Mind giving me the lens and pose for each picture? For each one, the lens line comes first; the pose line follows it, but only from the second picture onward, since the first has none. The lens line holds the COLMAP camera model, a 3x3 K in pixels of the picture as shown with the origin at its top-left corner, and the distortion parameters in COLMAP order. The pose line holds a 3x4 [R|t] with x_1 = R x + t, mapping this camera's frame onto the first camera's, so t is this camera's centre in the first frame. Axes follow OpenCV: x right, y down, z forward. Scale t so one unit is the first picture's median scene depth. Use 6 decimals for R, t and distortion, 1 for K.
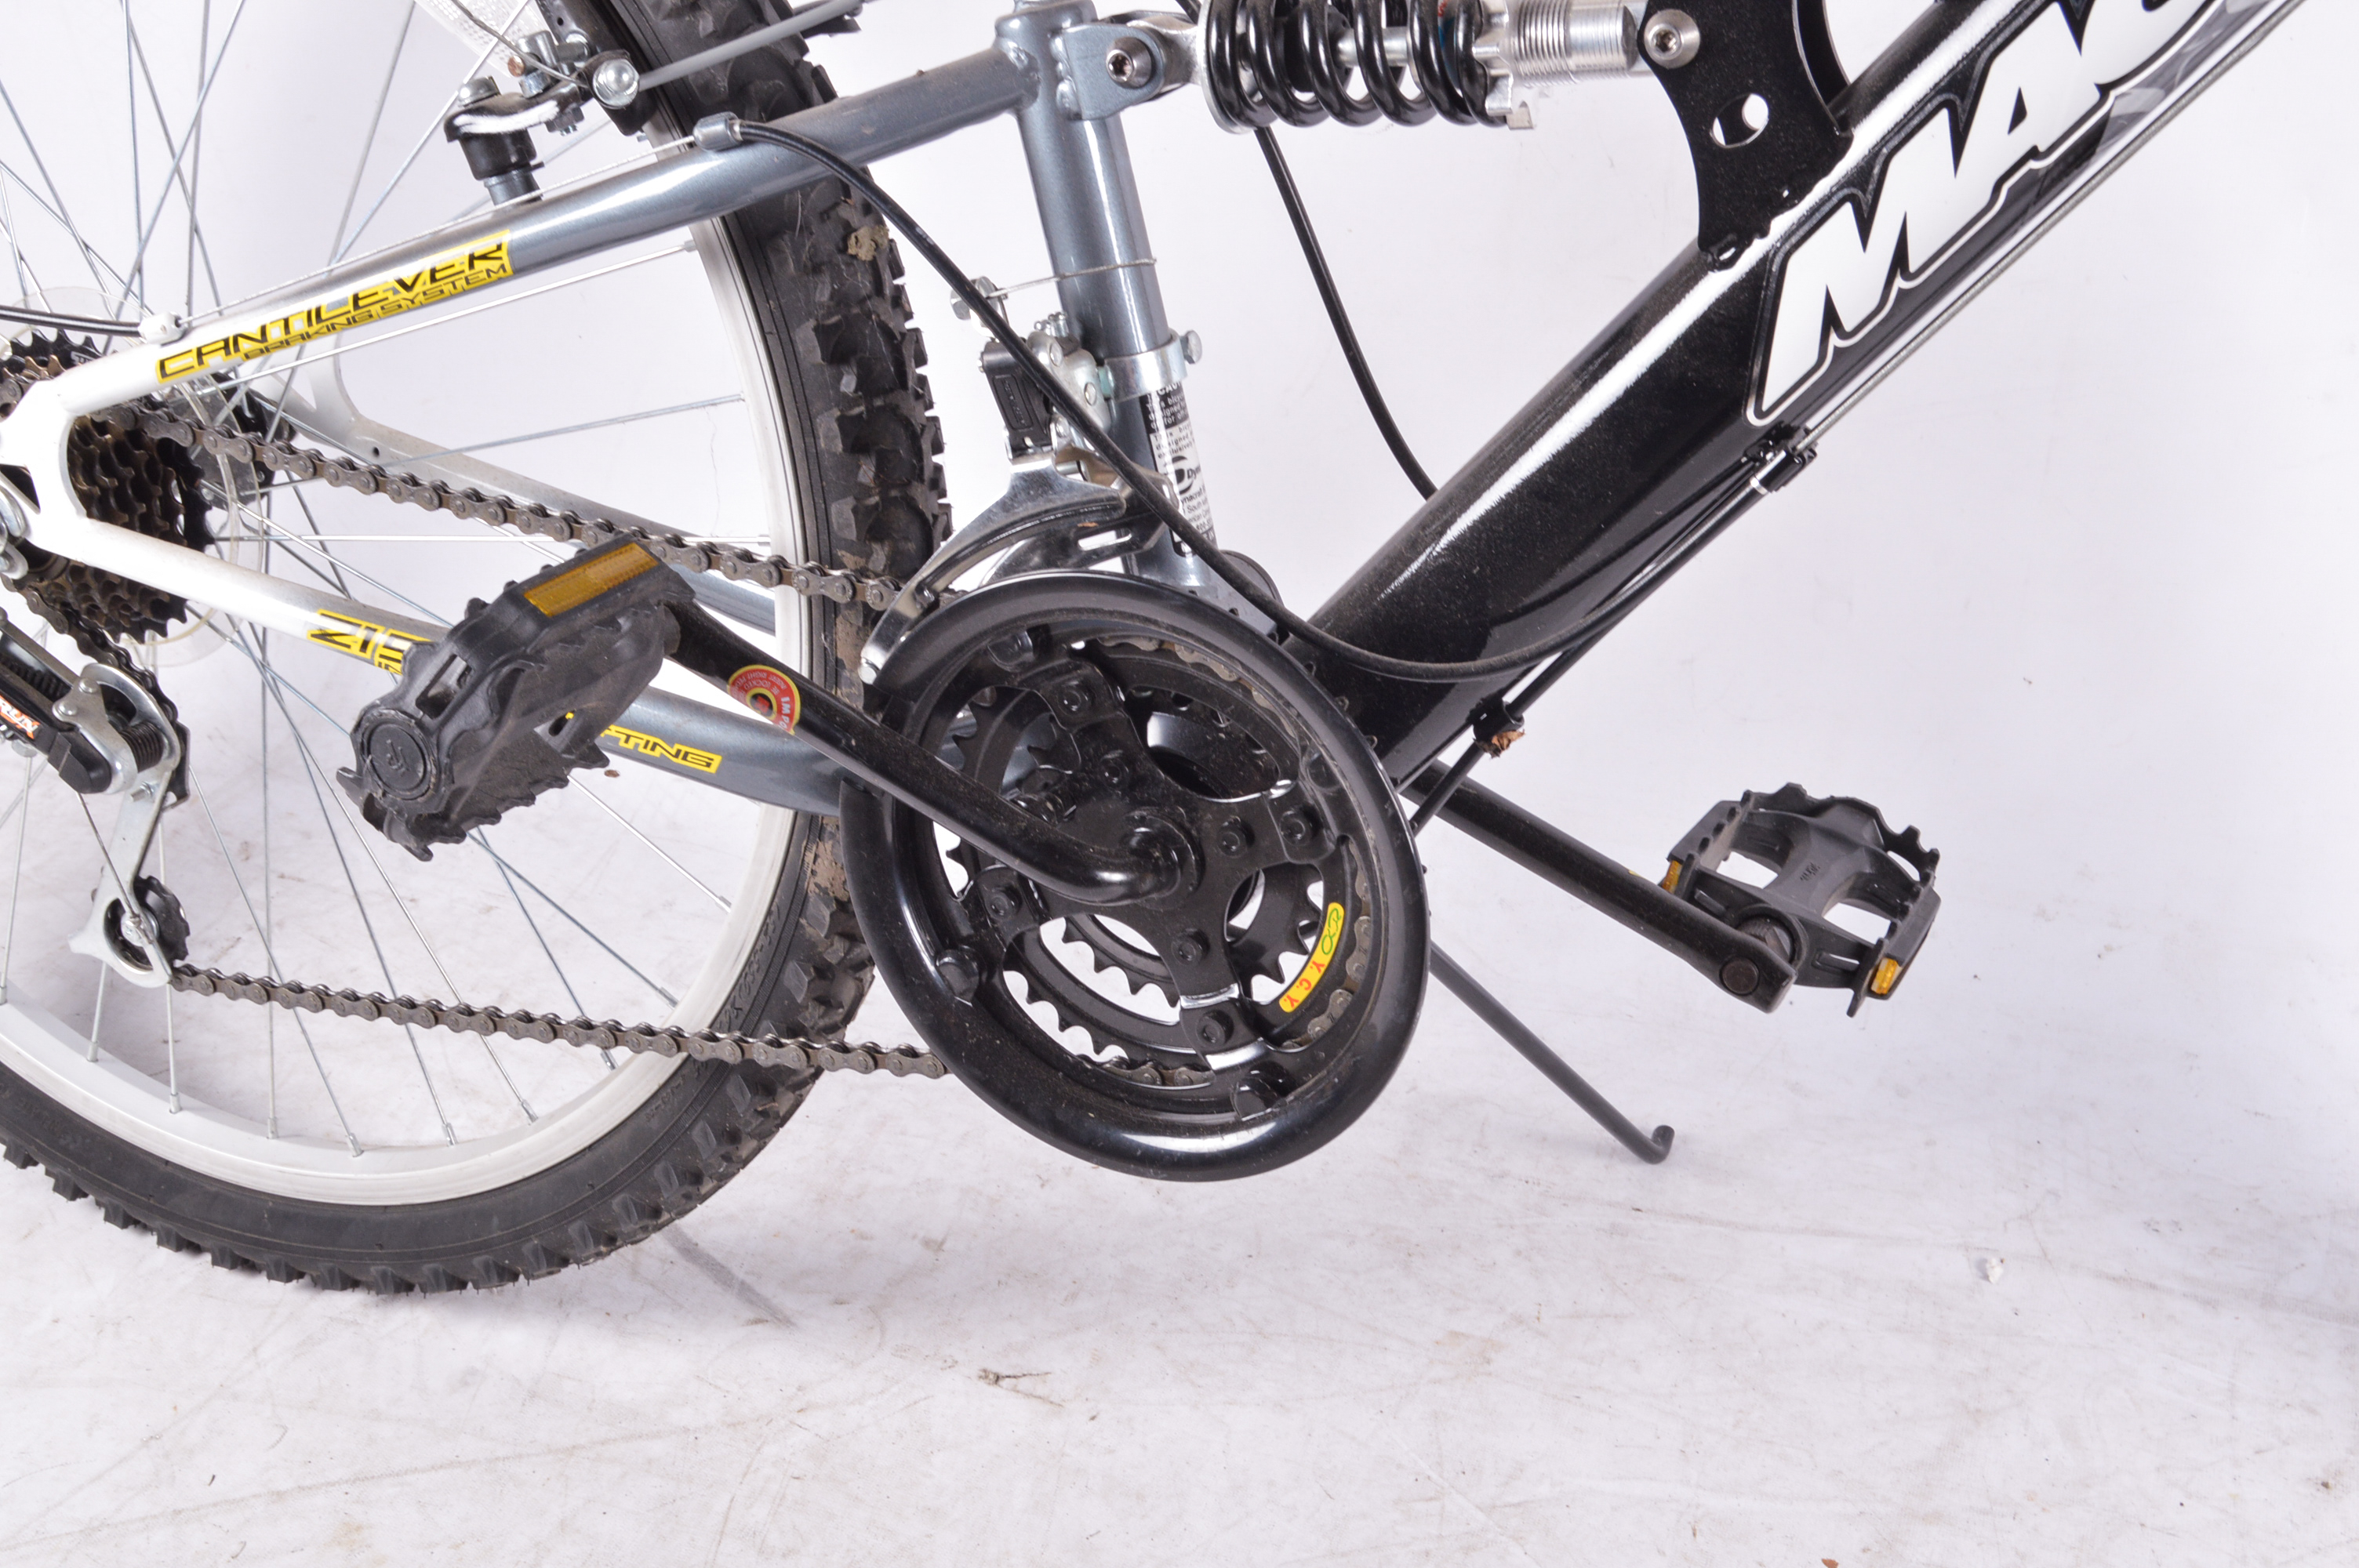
lens RADIAL K [[3051.2, 0, 1179.5], [0, 3051.2, 784.0], [0, 0, 1]] dist [-0.064260, 0.070174]
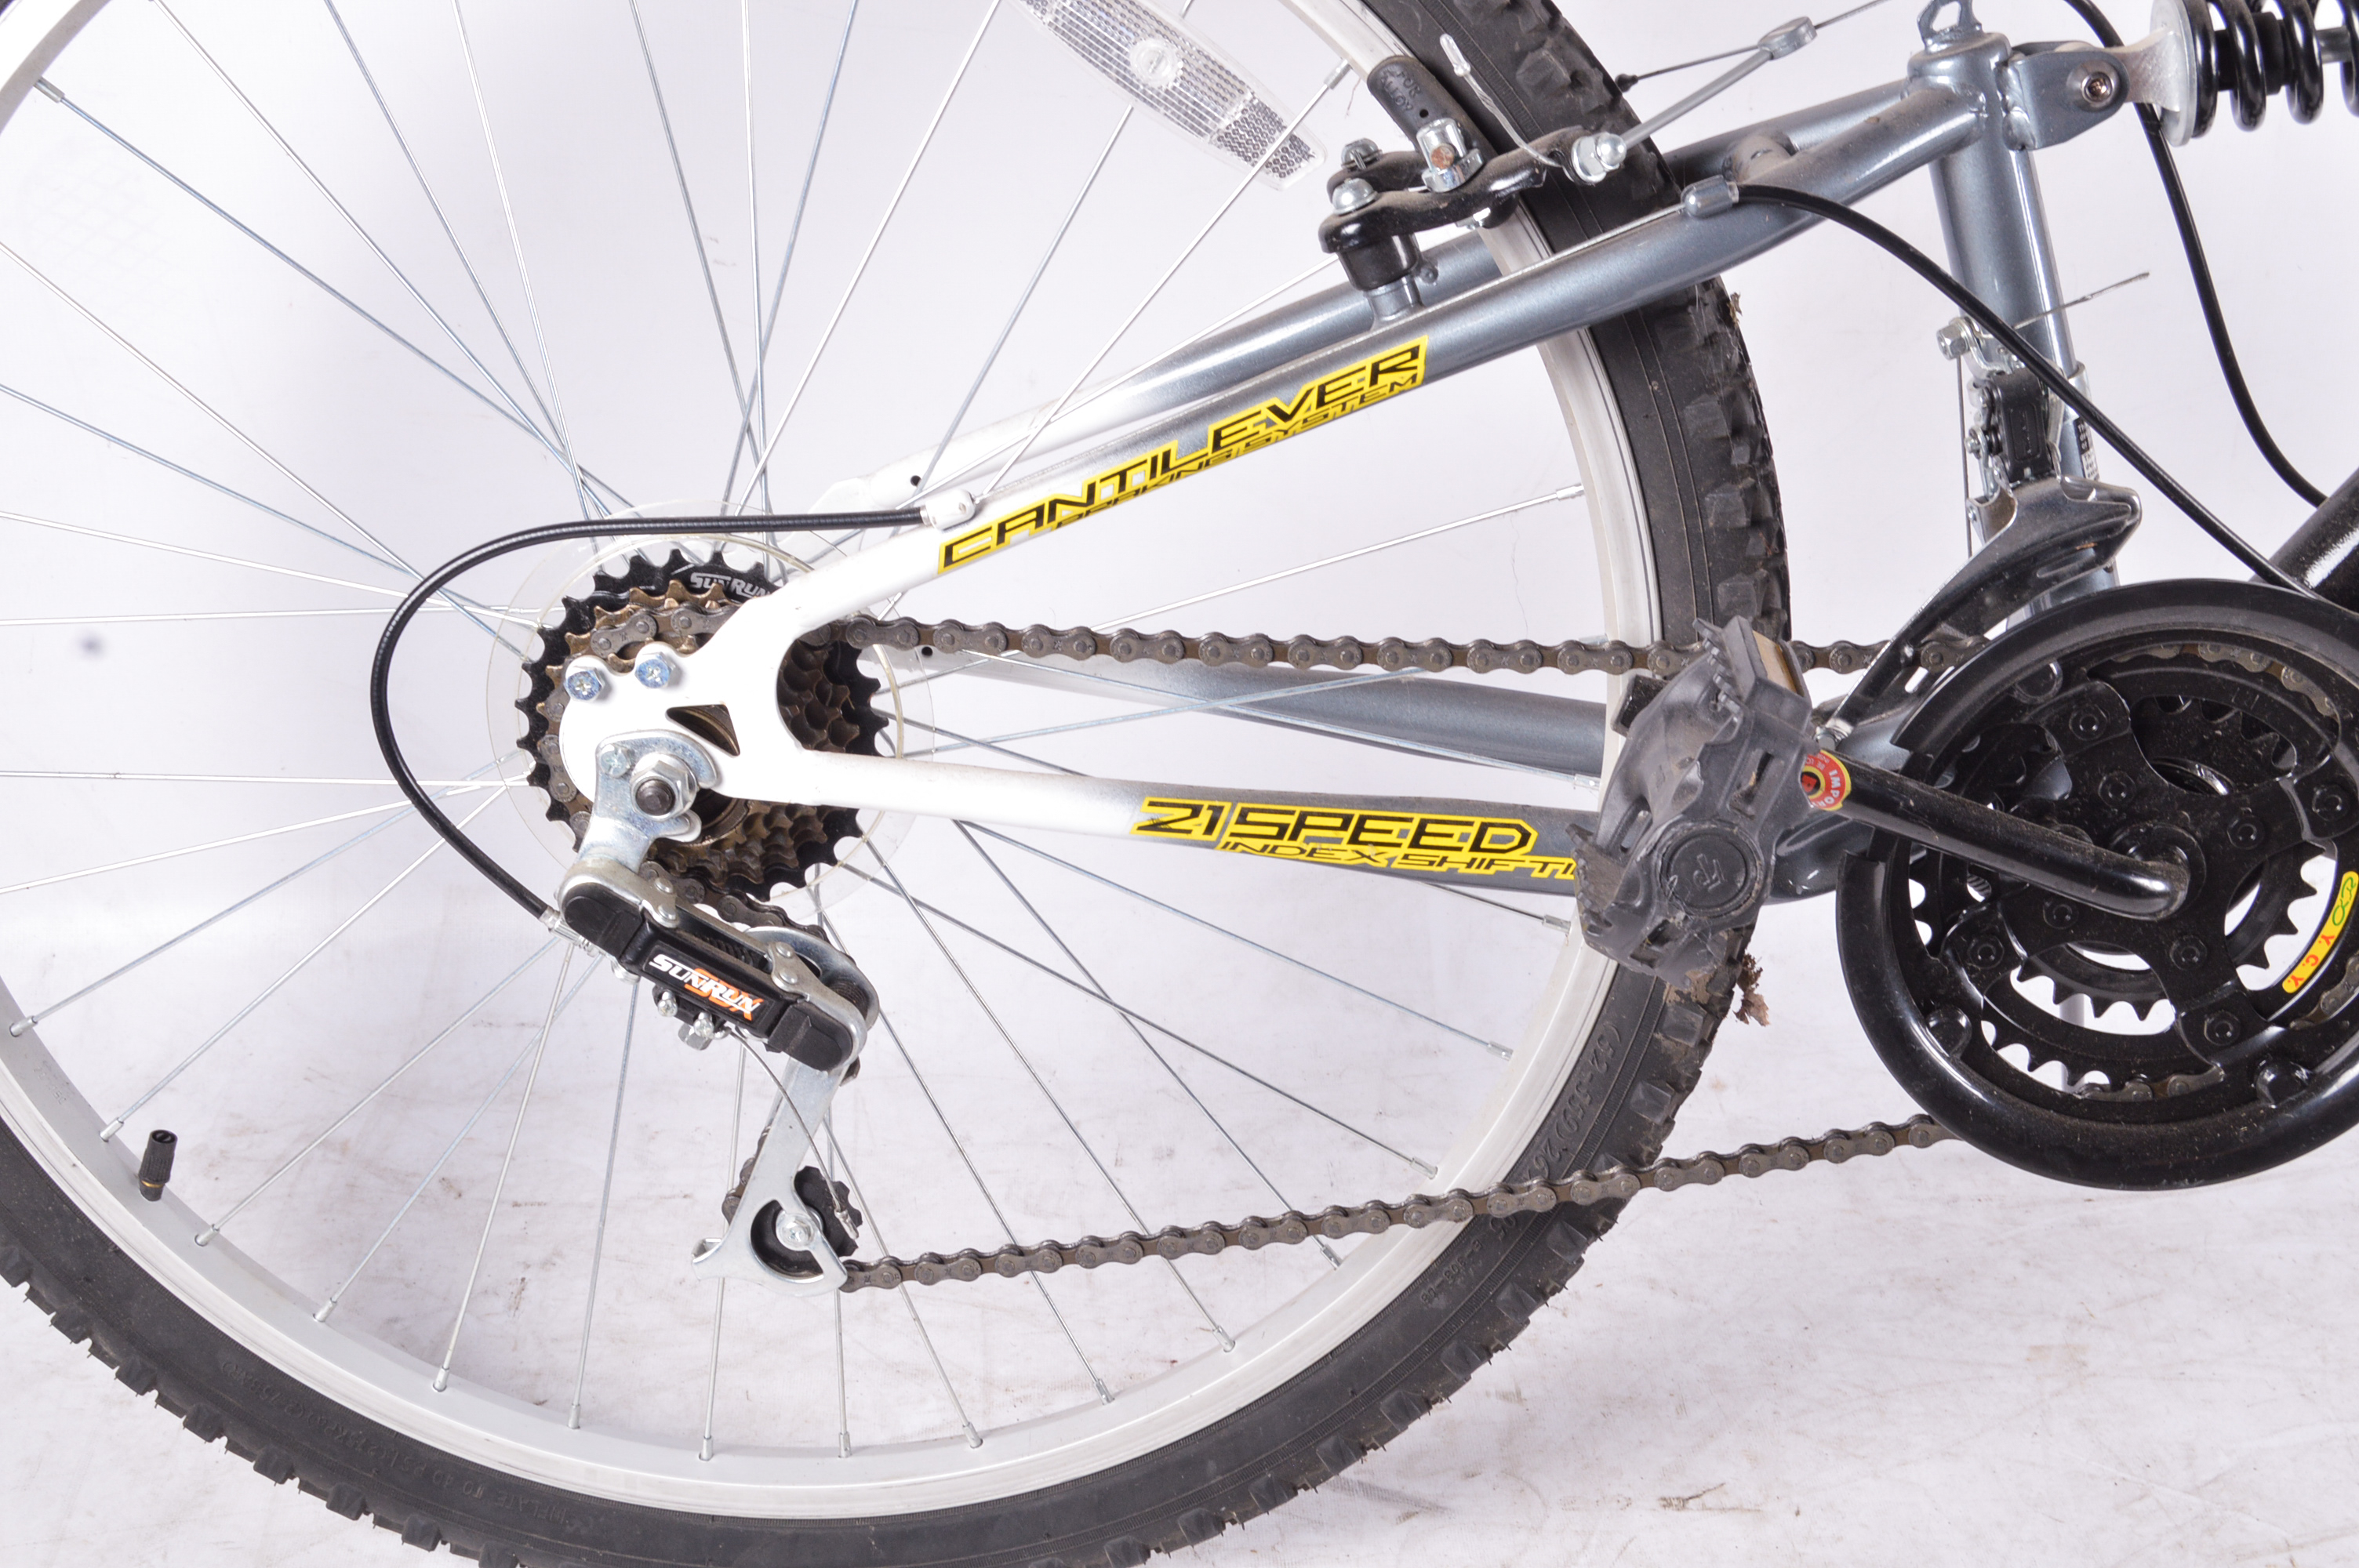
lens RADIAL K [[3051.2, 0, 1179.5], [0, 3051.2, 784.0], [0, 0, 1]] dist [-0.064260, 0.070174]
pose [[0.916897, -0.168052, 0.362021, -0.593309], [0.194991, 0.980032, -0.038922, -0.024162], [-0.348251, 0.106279, 0.931357, 0.157639]]
